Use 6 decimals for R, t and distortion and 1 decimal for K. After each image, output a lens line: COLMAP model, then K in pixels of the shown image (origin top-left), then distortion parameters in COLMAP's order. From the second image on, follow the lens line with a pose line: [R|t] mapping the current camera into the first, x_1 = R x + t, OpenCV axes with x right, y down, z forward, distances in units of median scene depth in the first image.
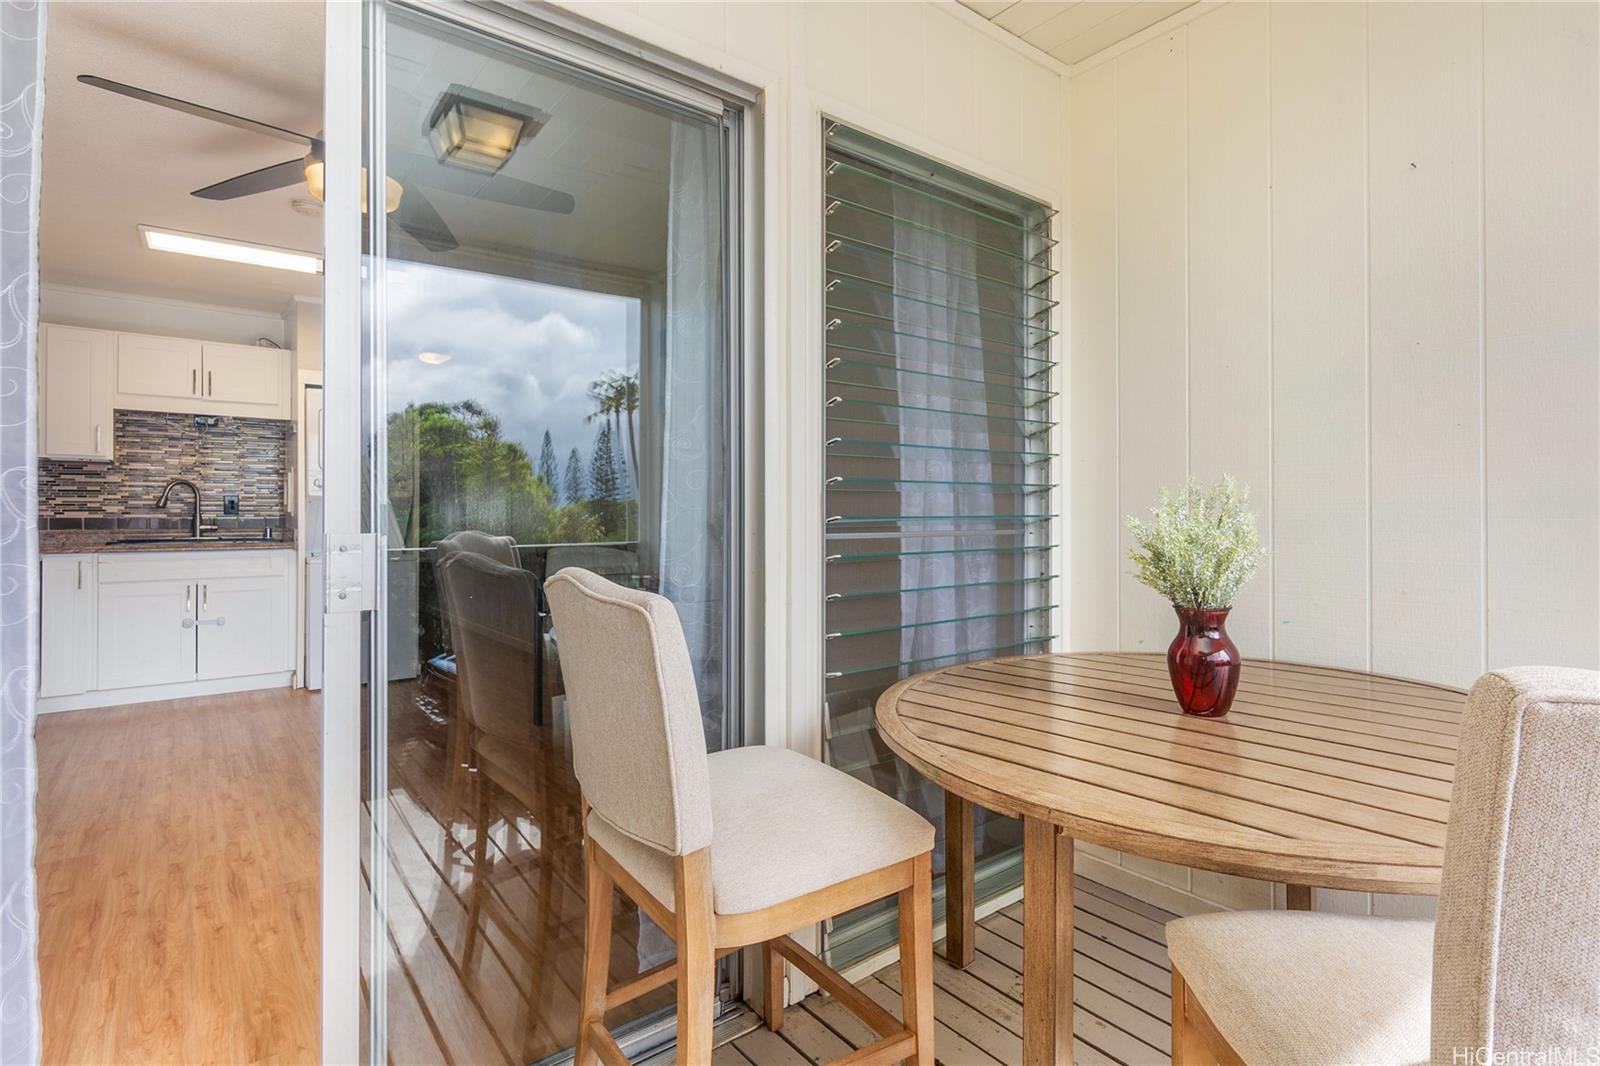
lens RADIAL K [[776.3, 0, 796.6], [0, 776.3, 524.7], [0, 0, 1]] dist [-0.009714, 0.001077]
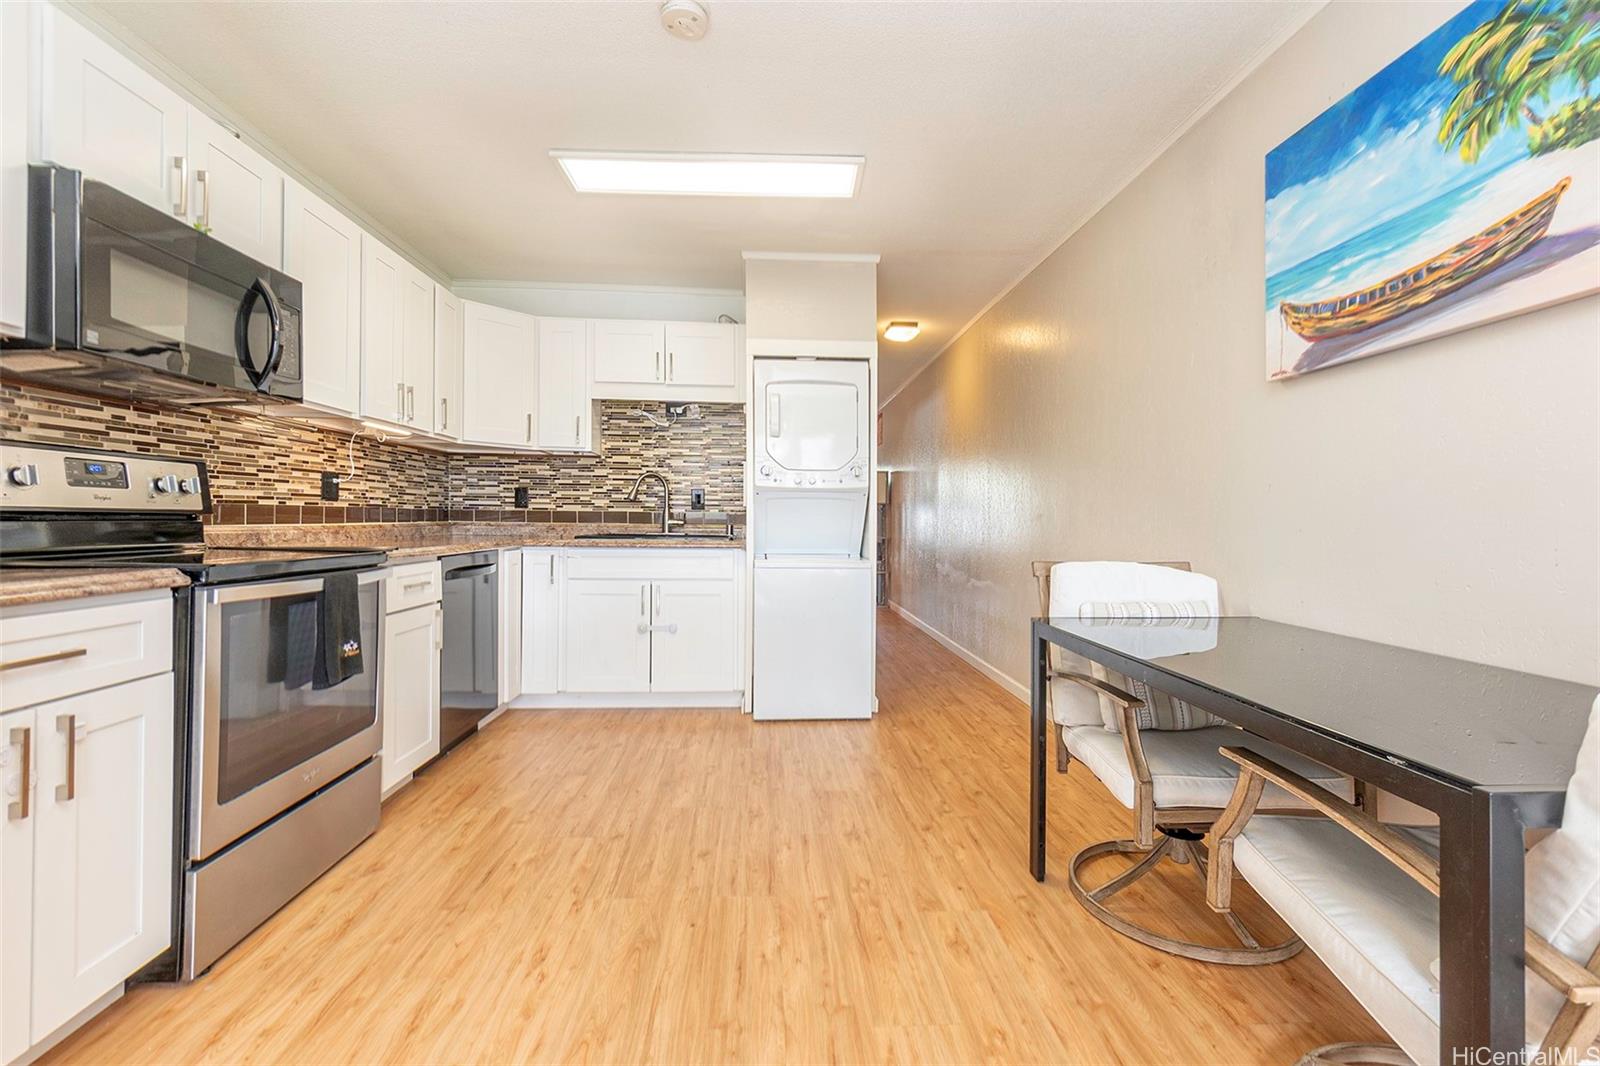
lens RADIAL K [[694.3, 0, 797.0], [0, 694.3, 523.6], [0, 0, 1]] dist [-0.002383, 0.000486]
pose [[0.819460, 0.017317, -0.572874, -0.153588], [-0.018950, 0.999816, 0.003115, -0.000507], [0.572822, 0.008304, 0.819637, 0.395588]]
